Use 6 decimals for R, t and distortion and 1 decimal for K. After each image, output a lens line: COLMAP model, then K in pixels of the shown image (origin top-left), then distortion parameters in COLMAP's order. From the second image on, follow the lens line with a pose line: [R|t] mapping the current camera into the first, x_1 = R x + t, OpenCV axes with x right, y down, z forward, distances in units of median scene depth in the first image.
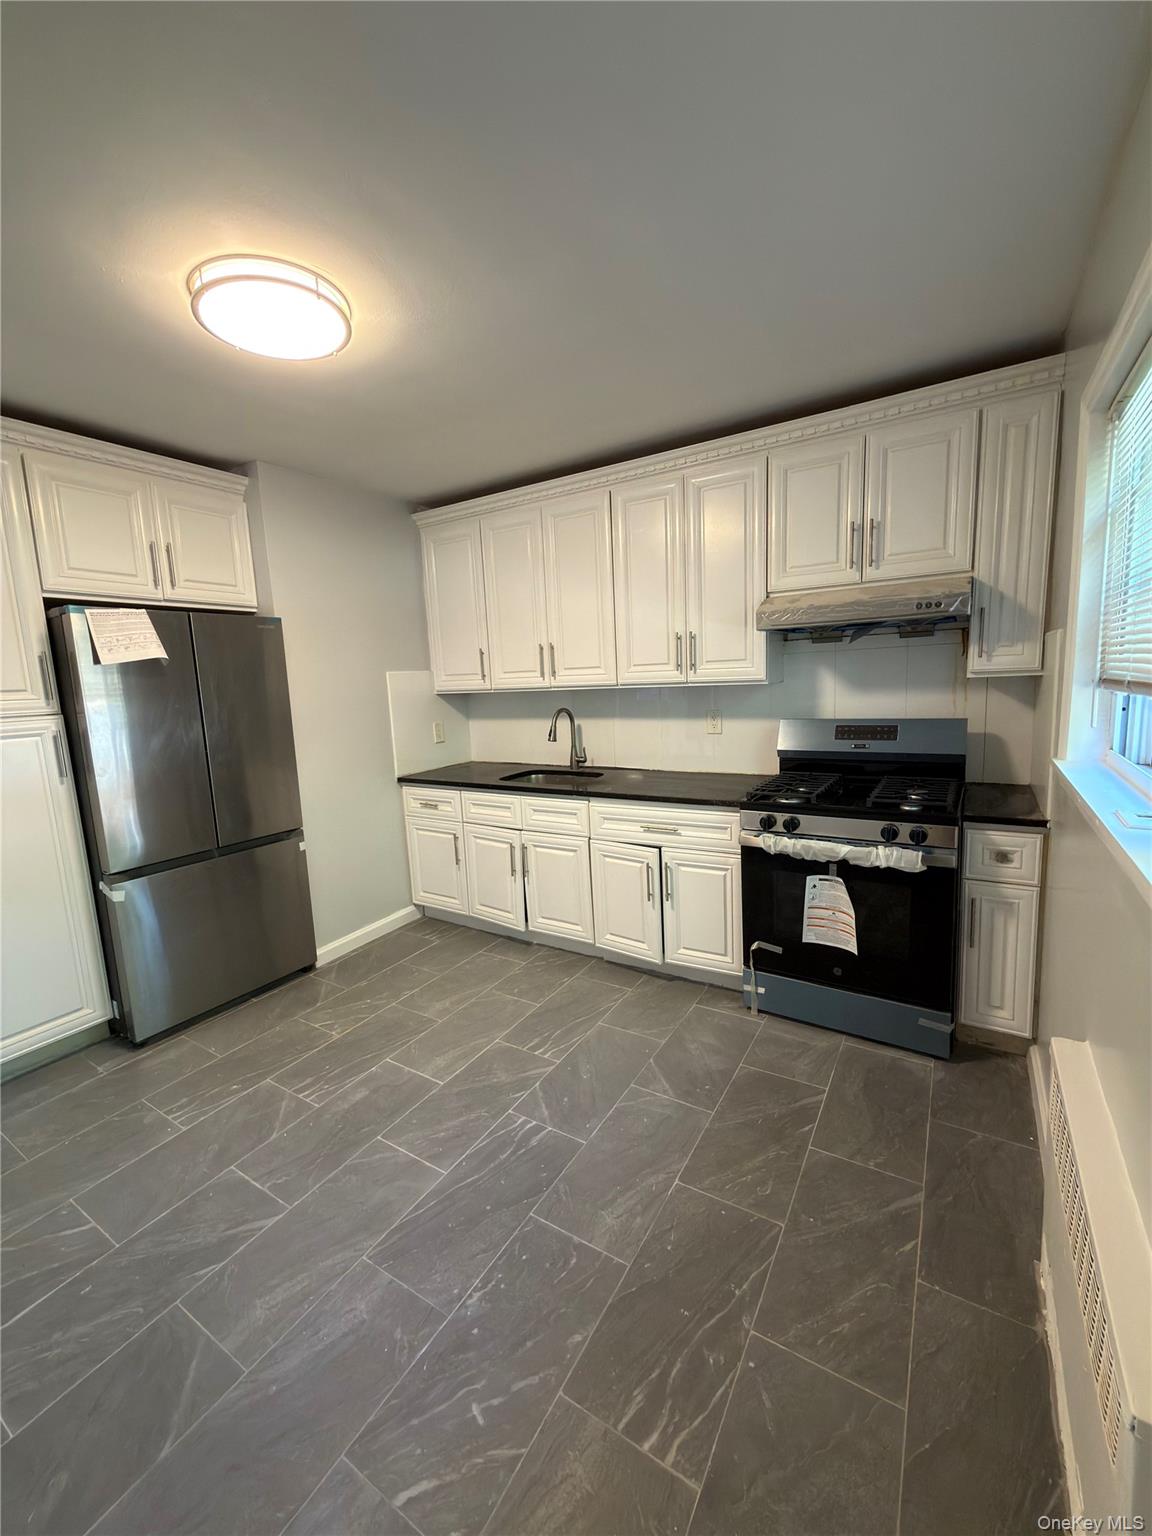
lens RADIAL K [[614.3, 0, 584.2], [0, 614.3, 766.0], [0, 0, 1]] dist [-0.006837, -0.000298]
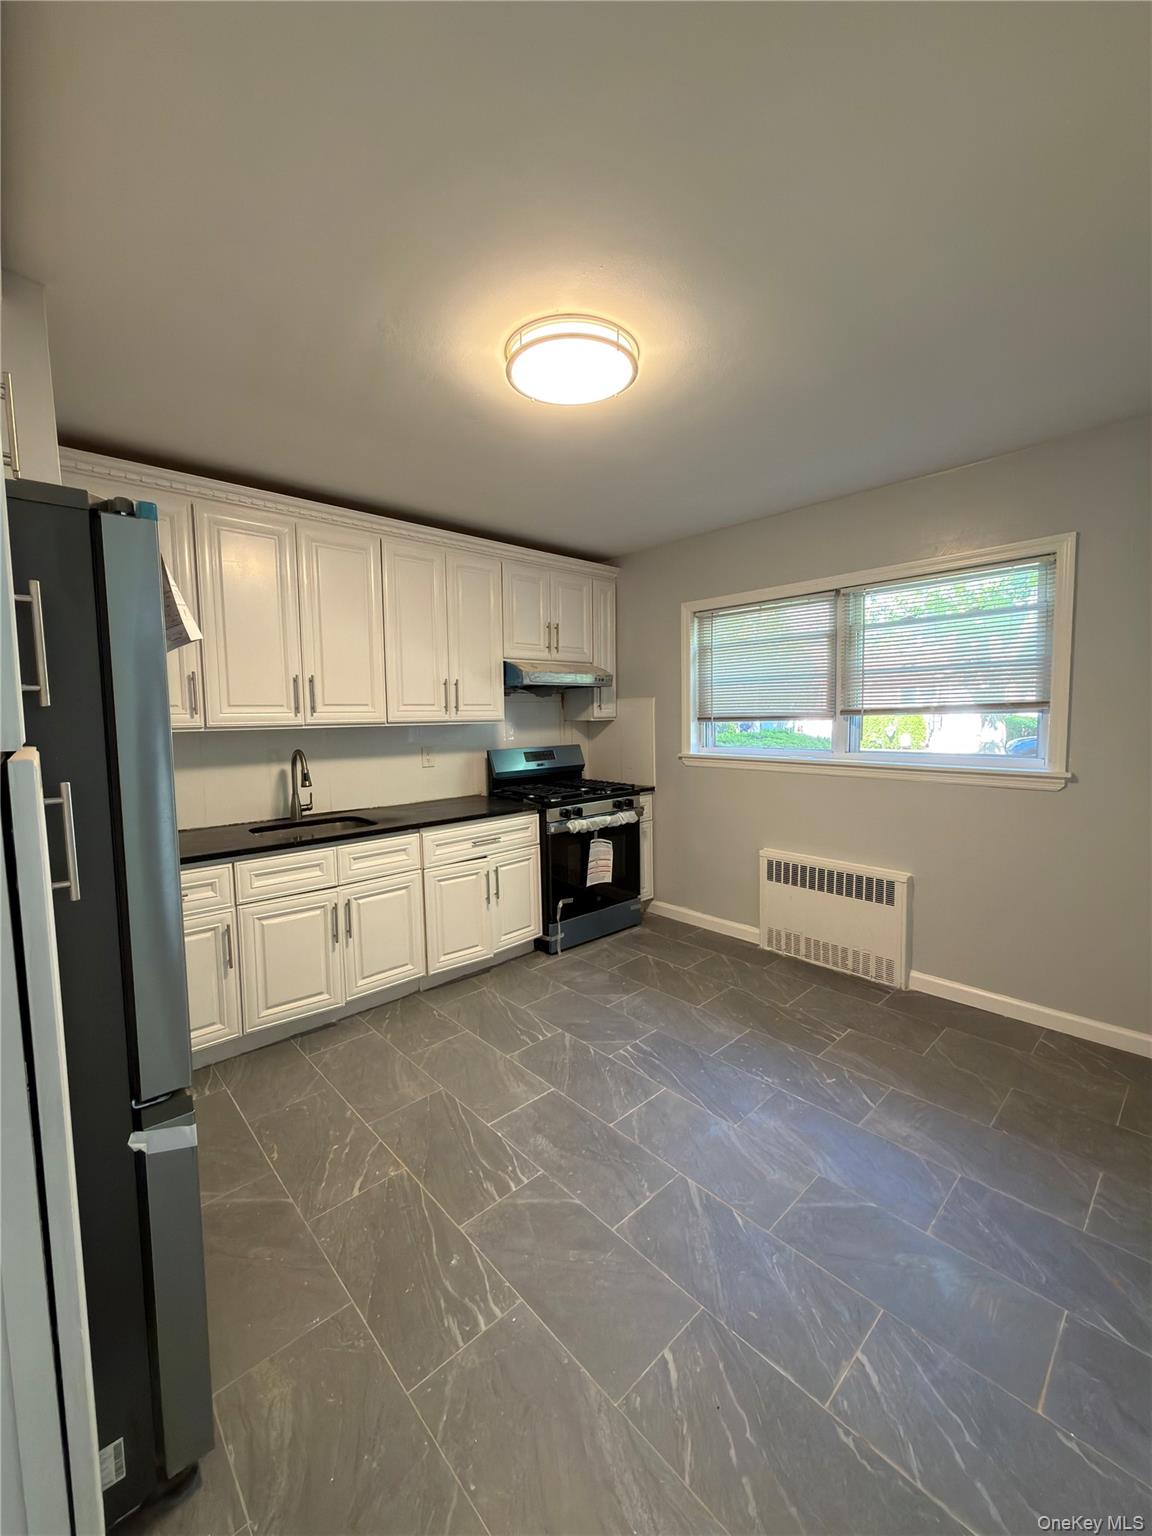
lens RADIAL K [[614.3, 0, 585.5], [0, 614.3, 762.3], [0, 0, 1]] dist [-0.006837, -0.000298]
pose [[0.261079, -0.039312, 0.964517, -1.039010], [0.144370, 0.989523, 0.001252, -0.024160], [-0.954461, 0.138921, 0.264019, 0.510852]]
